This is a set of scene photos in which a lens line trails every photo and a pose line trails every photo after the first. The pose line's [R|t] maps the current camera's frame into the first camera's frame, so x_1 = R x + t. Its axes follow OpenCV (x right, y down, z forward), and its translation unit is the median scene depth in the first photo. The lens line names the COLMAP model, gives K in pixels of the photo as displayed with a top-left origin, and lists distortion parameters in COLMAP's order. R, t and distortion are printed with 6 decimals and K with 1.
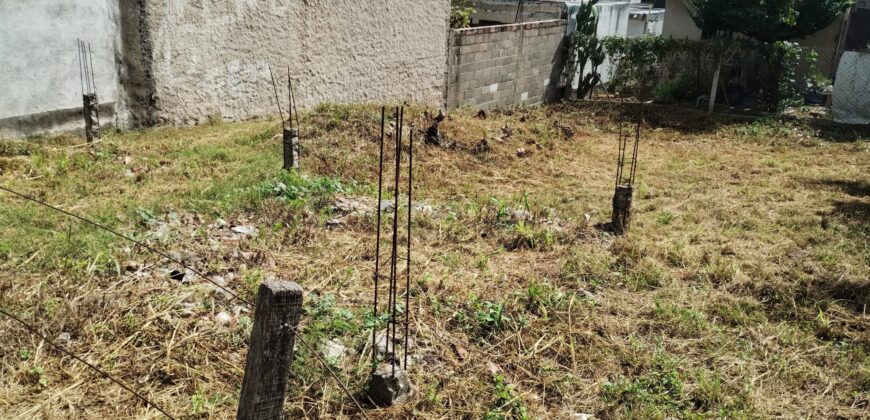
lens RADIAL K [[725.0, 0, 435.0], [0, 725.0, 210.0], [0, 0, 1]] dist [0.090252, -0.117914]
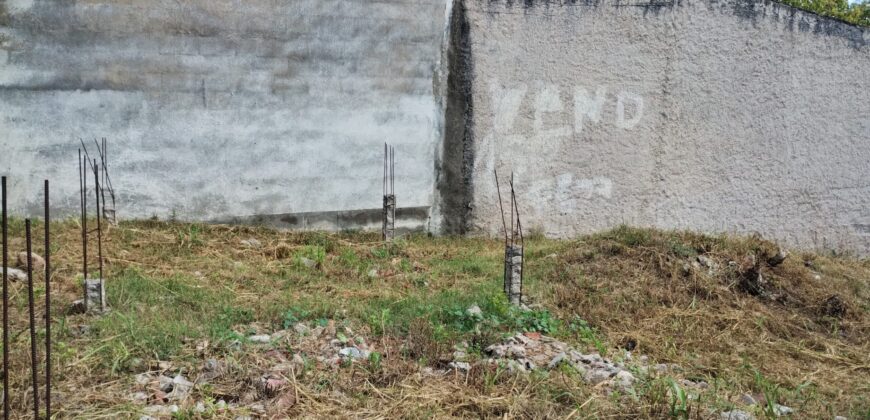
lens RADIAL K [[725.0, 0, 435.0], [0, 725.0, 210.0], [0, 0, 1]] dist [0.090252, -0.117914]
pose [[0.805820, 0.080236, -0.586700, 0.158294], [-0.178487, 0.977610, -0.111451, -0.030463], [0.564621, 0.194528, 0.802099, 0.194494]]
